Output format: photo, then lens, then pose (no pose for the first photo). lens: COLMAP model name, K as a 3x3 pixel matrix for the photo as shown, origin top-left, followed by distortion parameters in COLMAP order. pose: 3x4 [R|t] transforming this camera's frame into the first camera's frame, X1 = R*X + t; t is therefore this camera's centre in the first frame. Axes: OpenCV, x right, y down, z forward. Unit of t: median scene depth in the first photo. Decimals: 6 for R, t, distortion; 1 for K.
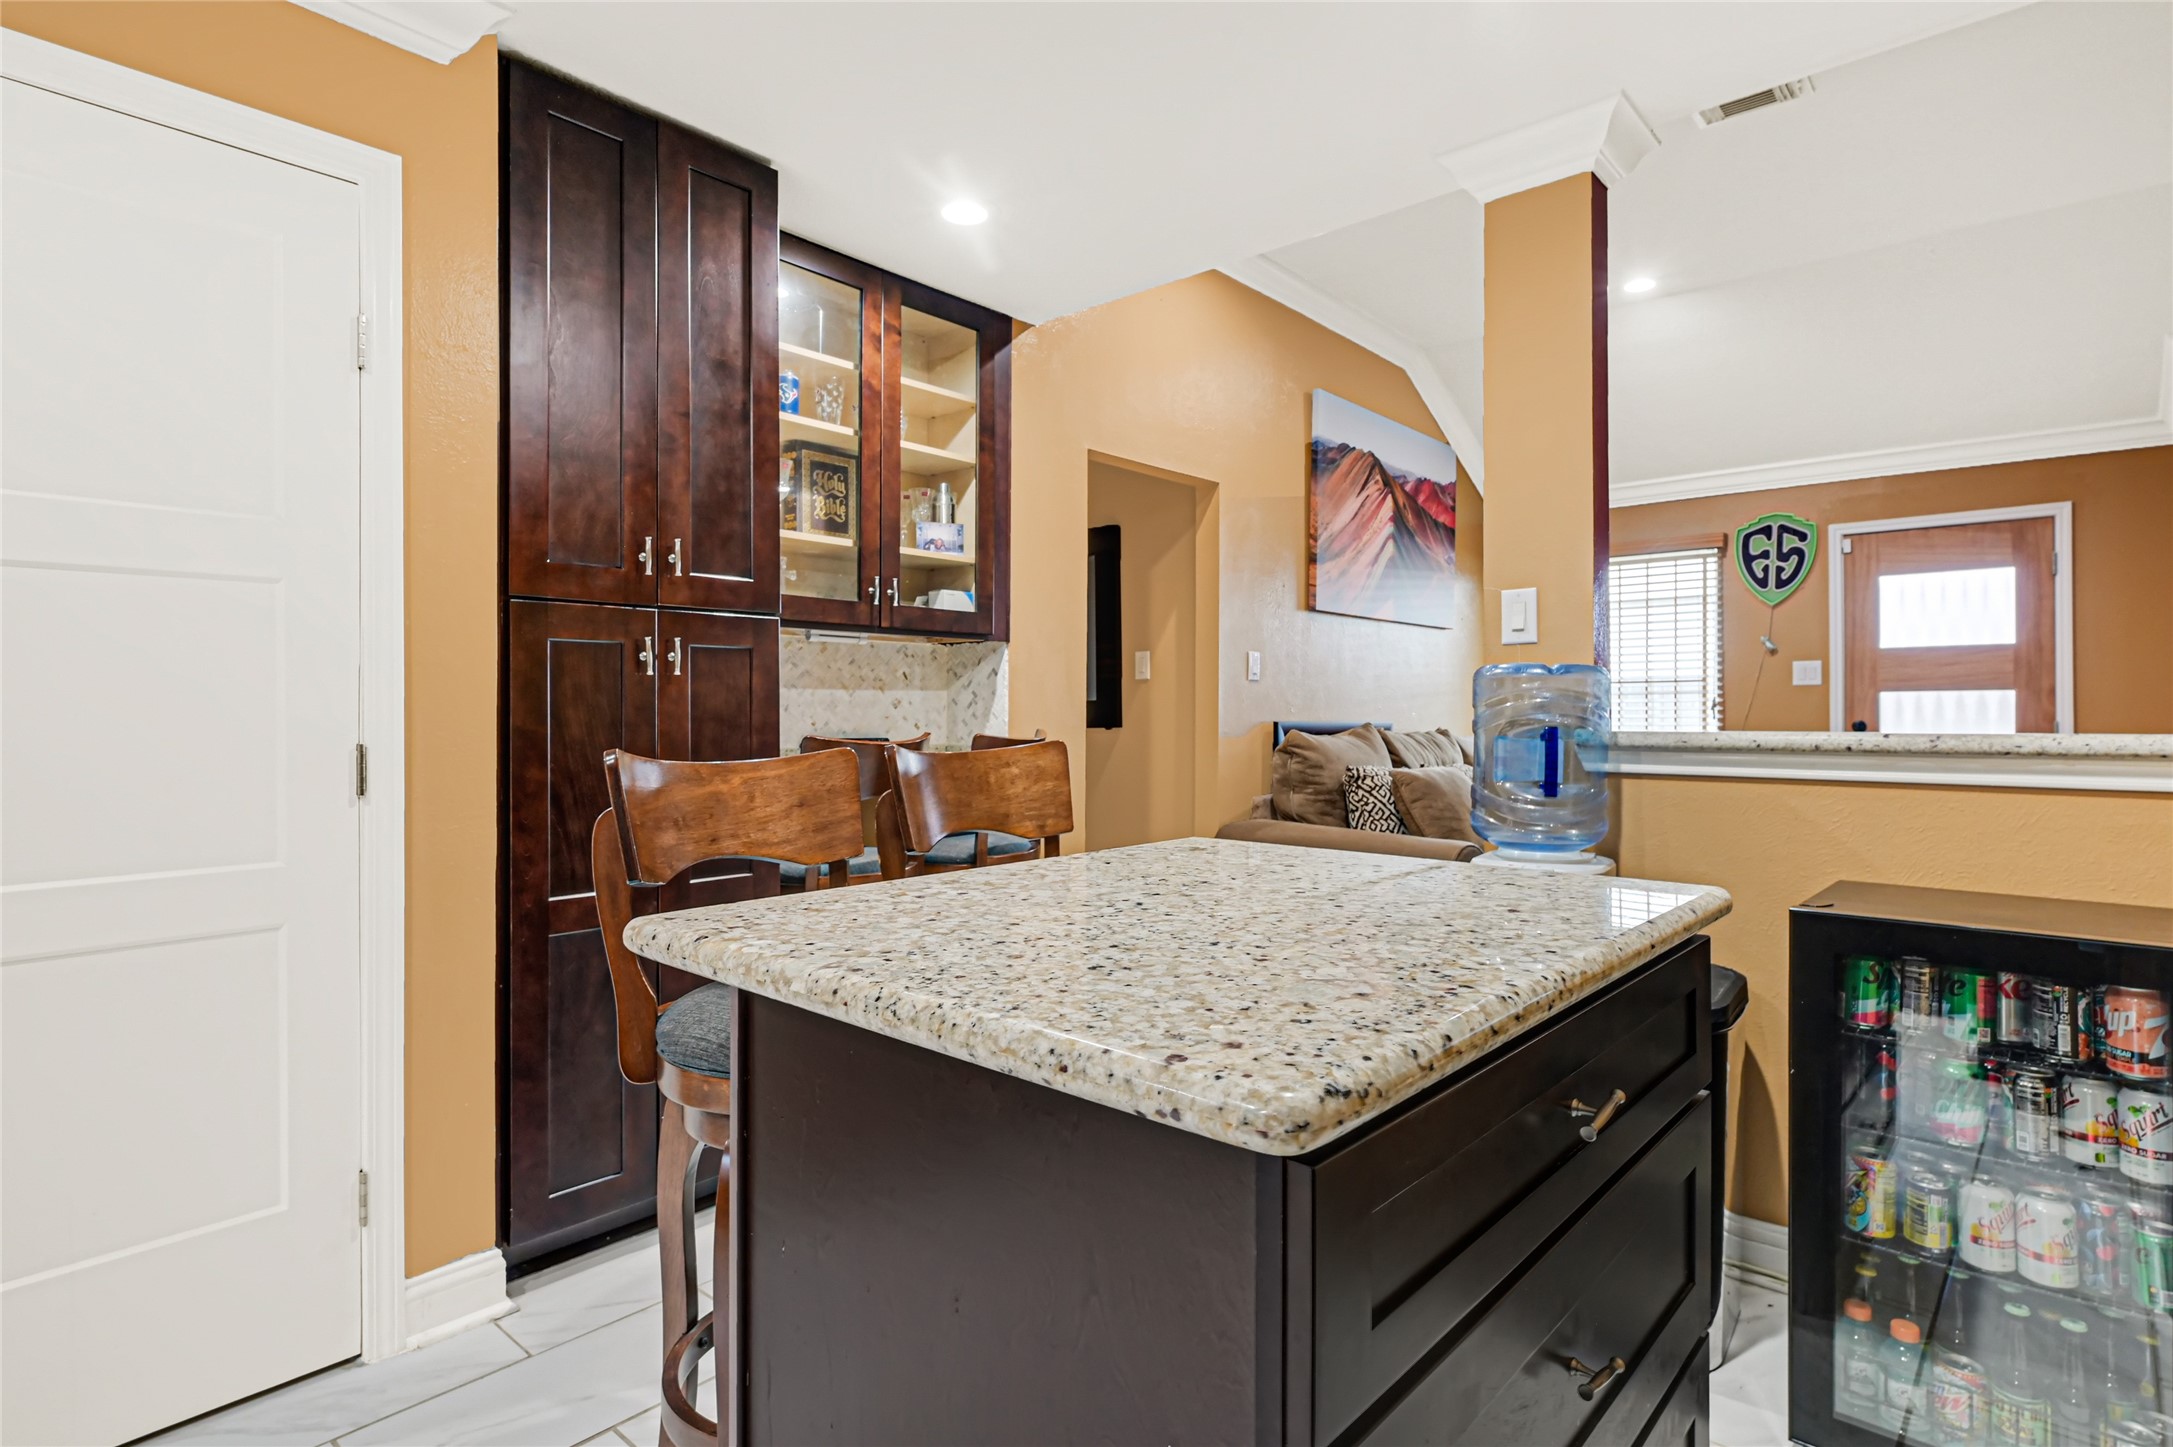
lens RADIAL K [[1117.4, 0, 1088.0], [0, 1117.4, 714.9], [0, 0, 1]] dist [0.000077, 0.000490]
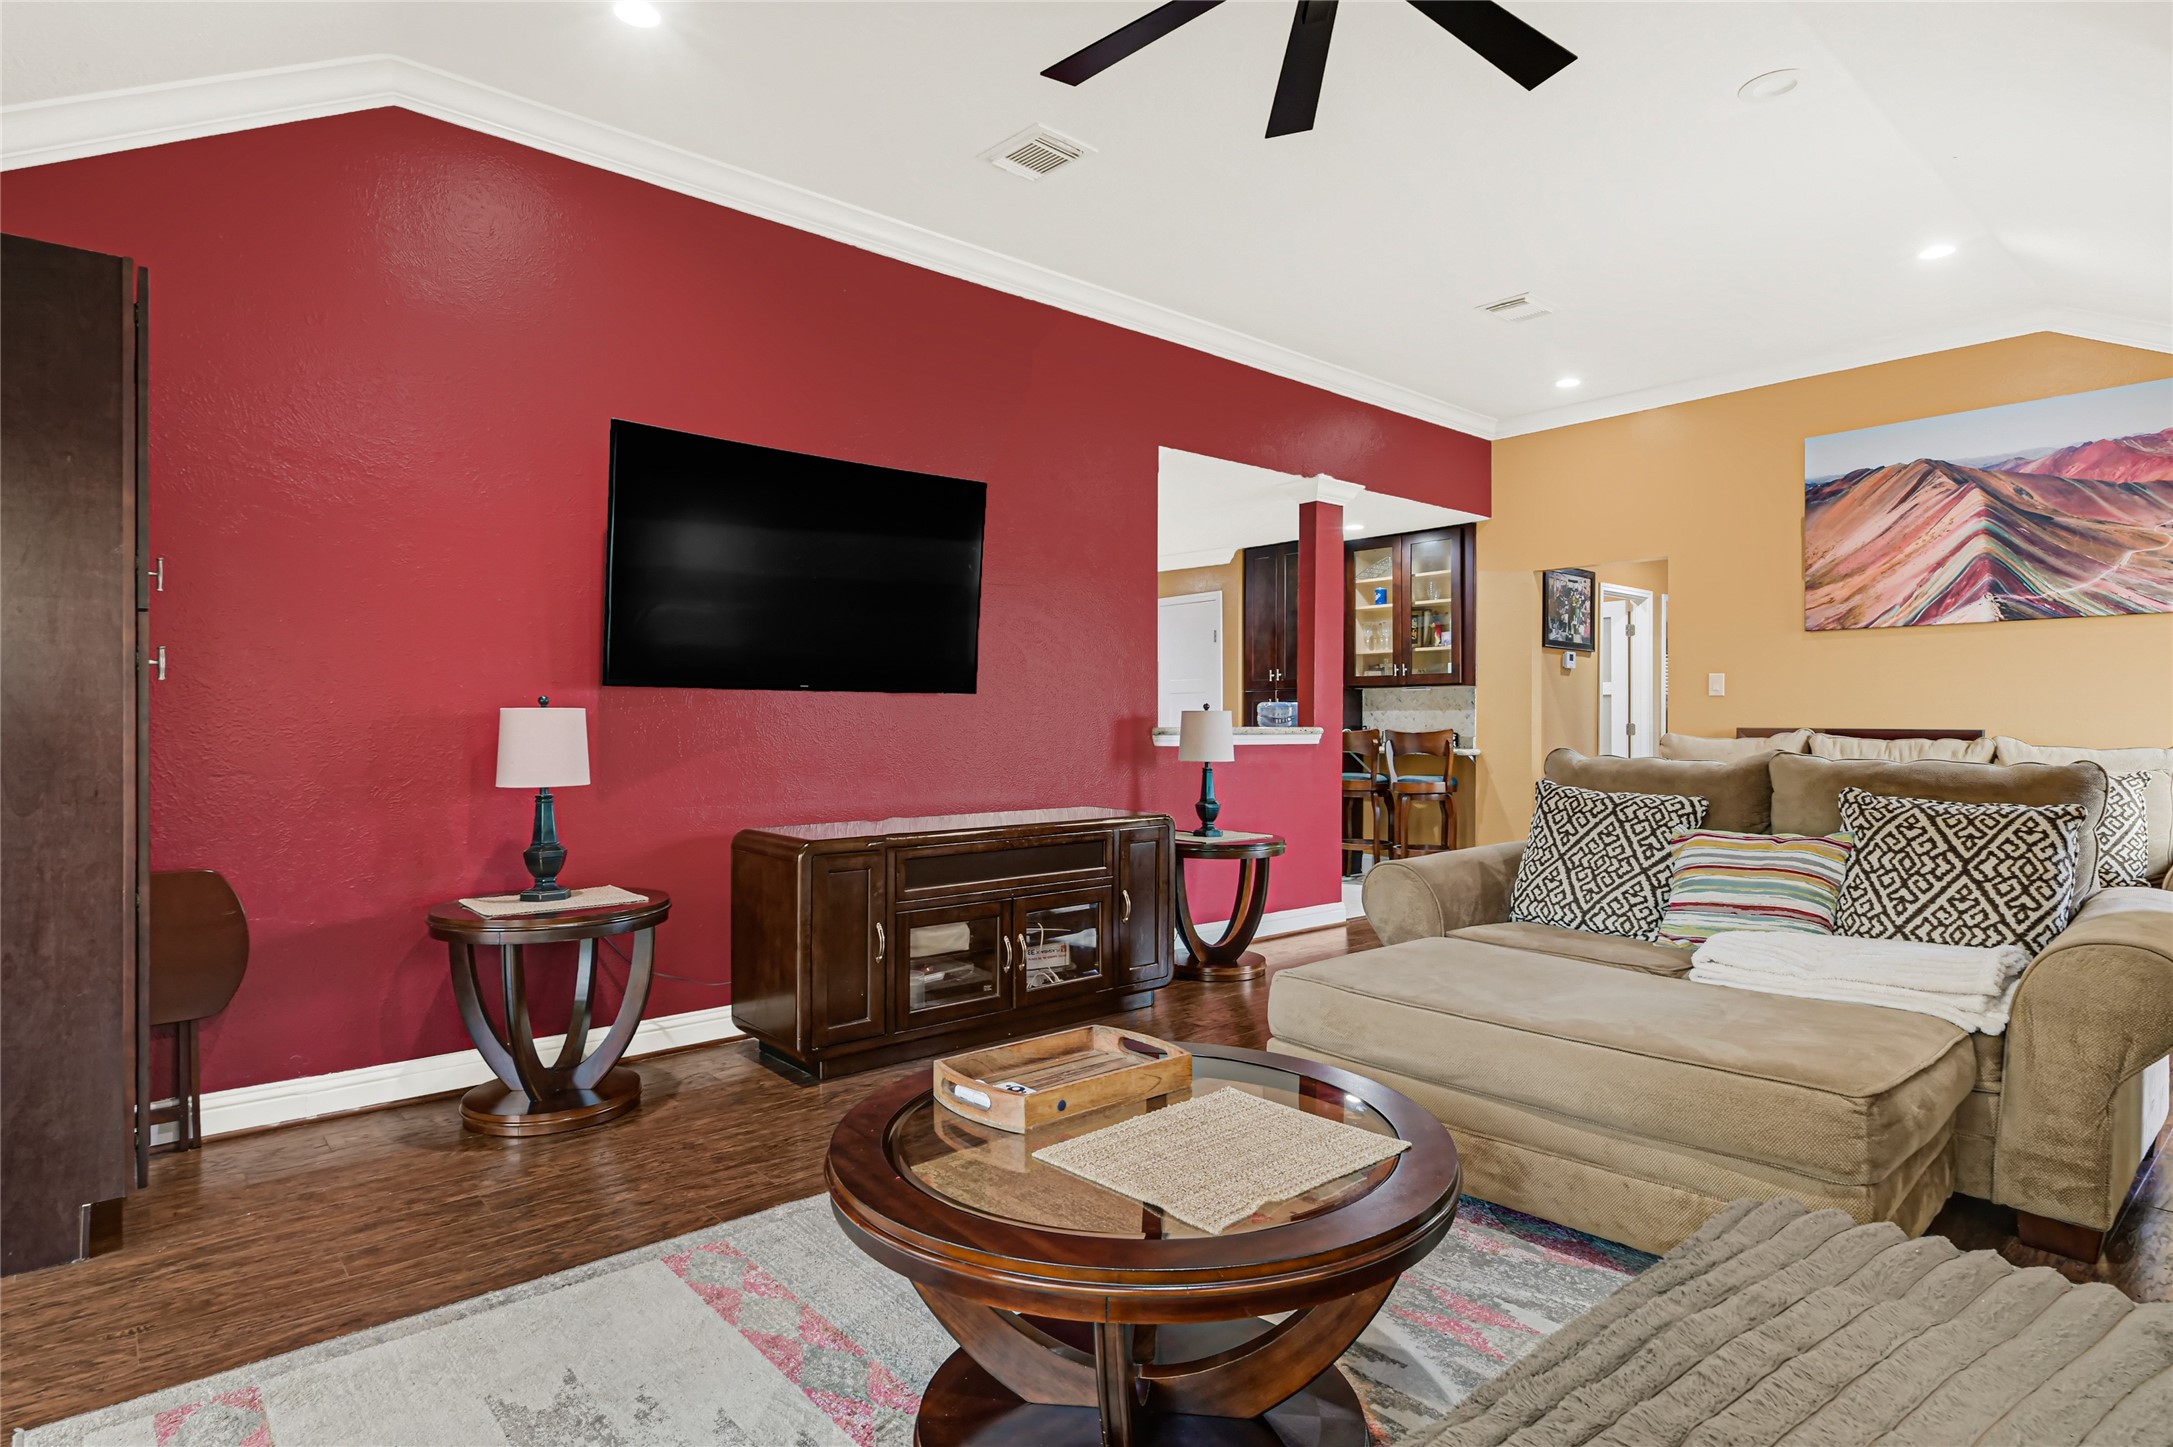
lens RADIAL K [[1117.4, 0, 1088.0], [0, 1117.4, 714.9], [0, 0, 1]] dist [0.000077, 0.000490]
pose [[-0.137618, -0.004187, -0.990476, 1.315483], [0.000781, 0.999990, -0.004336, -0.002851], [0.990485, -0.001370, -0.137614, 0.389034]]
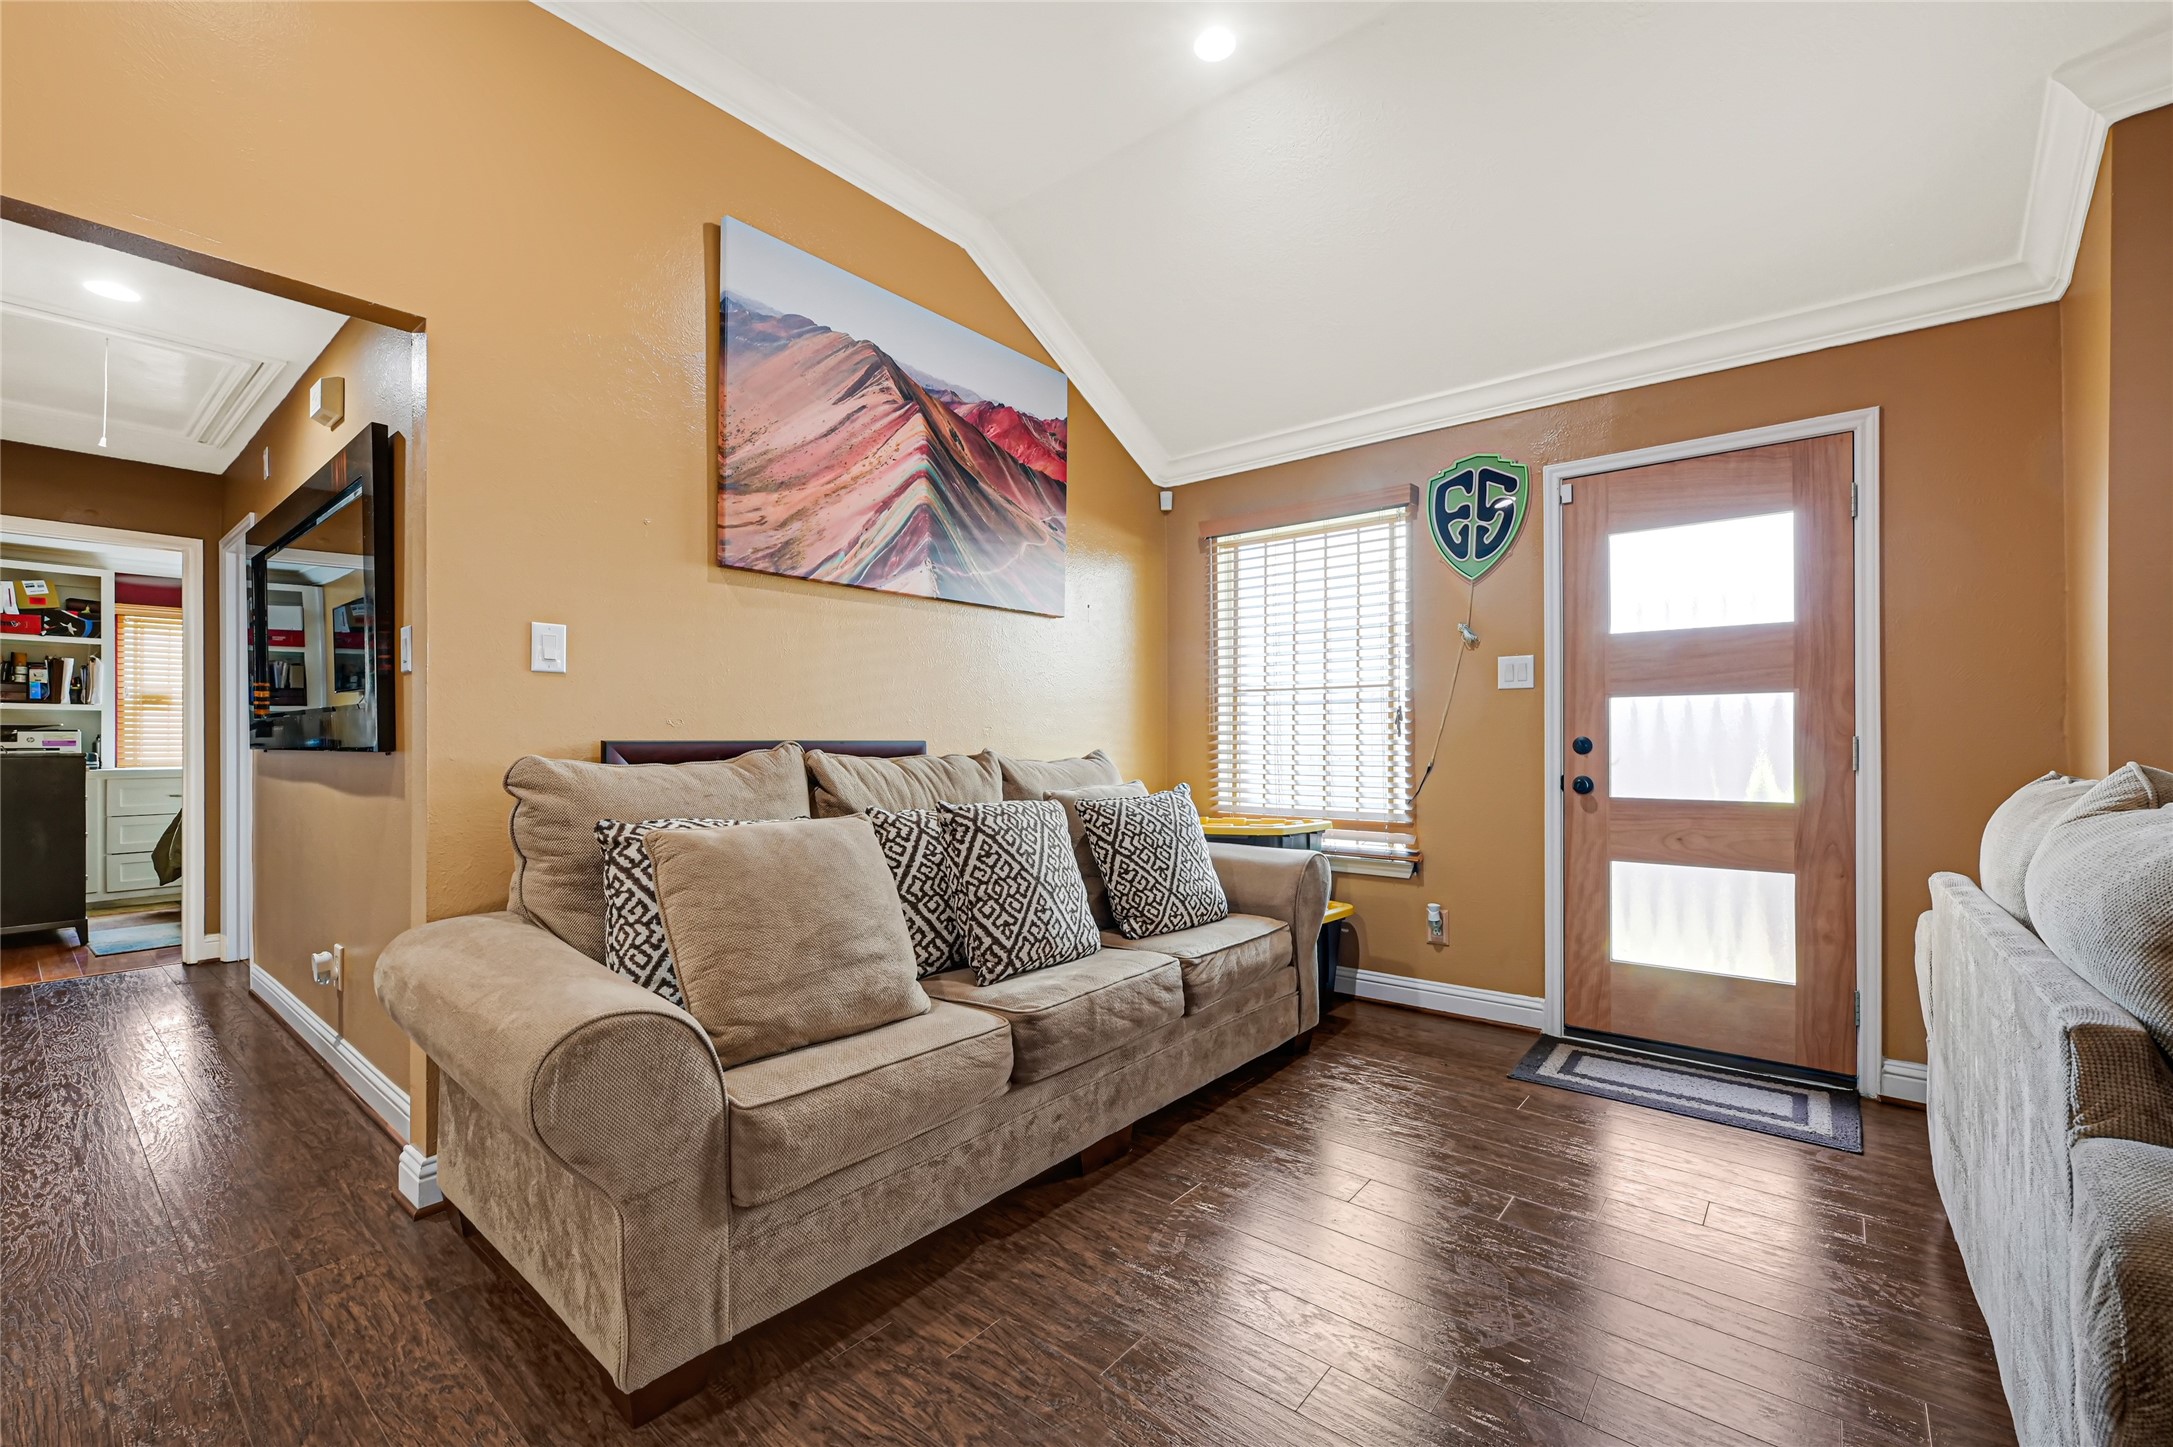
lens RADIAL K [[899.7, 0, 1088.5], [0, 899.7, 743.7], [0, 0, 1]] dist [-0.000693, 0.000170]
pose [[0.999550, -0.002604, 0.029880, 0.360528], [0.002351, 0.999961, 0.008505, 0.003630], [-0.029901, -0.008431, 0.999517, 0.438109]]
